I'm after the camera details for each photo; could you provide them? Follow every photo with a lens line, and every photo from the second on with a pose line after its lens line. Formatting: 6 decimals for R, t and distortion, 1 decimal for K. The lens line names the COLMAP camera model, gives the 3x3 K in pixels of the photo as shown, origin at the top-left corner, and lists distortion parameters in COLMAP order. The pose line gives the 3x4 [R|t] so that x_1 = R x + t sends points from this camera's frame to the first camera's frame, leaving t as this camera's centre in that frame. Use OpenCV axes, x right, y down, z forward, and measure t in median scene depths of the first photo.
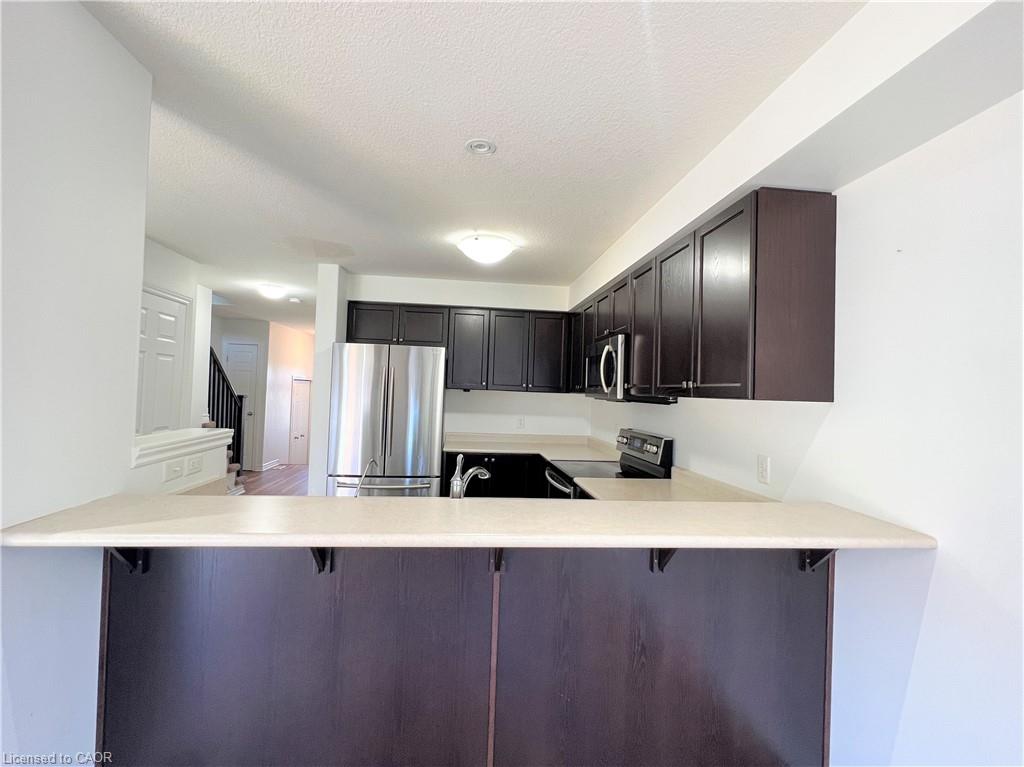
lens RADIAL K [[449.2, 0, 517.7], [0, 449.2, 384.5], [0, 0, 1]] dist [0.000524, -0.000564]
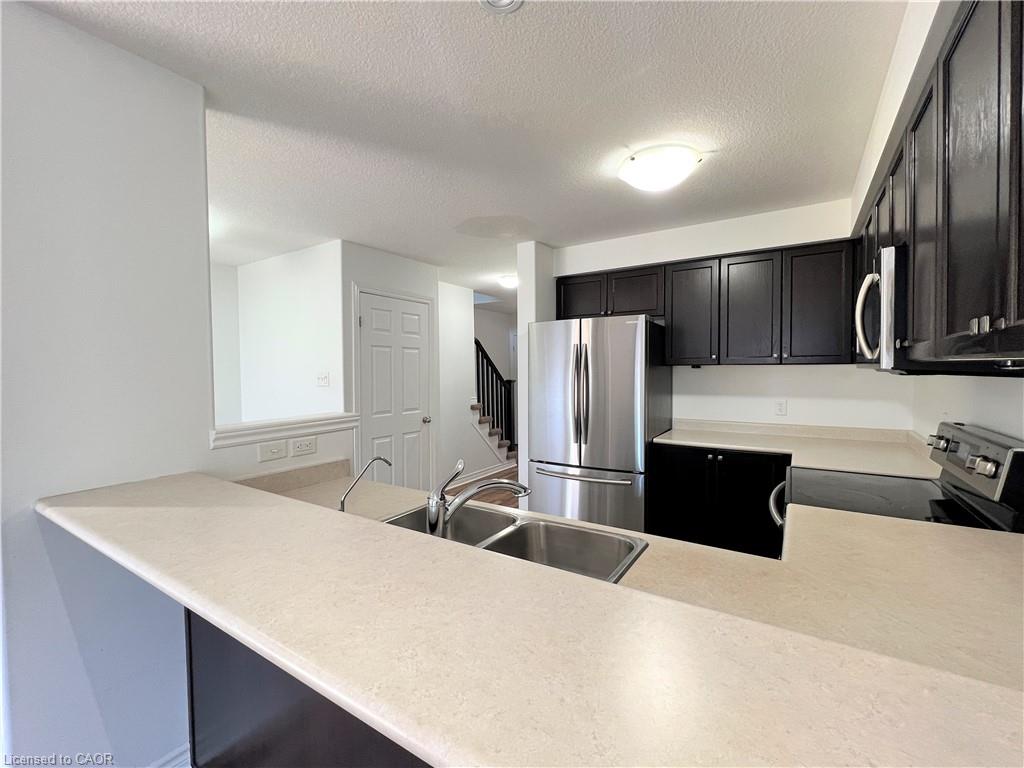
lens RADIAL K [[449.2, 0, 508.9], [0, 449.2, 380.8], [0, 0, 1]] dist [0.000524, -0.000564]
pose [[0.780435, -0.025496, -0.624717, 0.149363], [0.046690, 0.998755, 0.017567, 0.011382], [0.623491, -0.042878, 0.780654, 0.214980]]
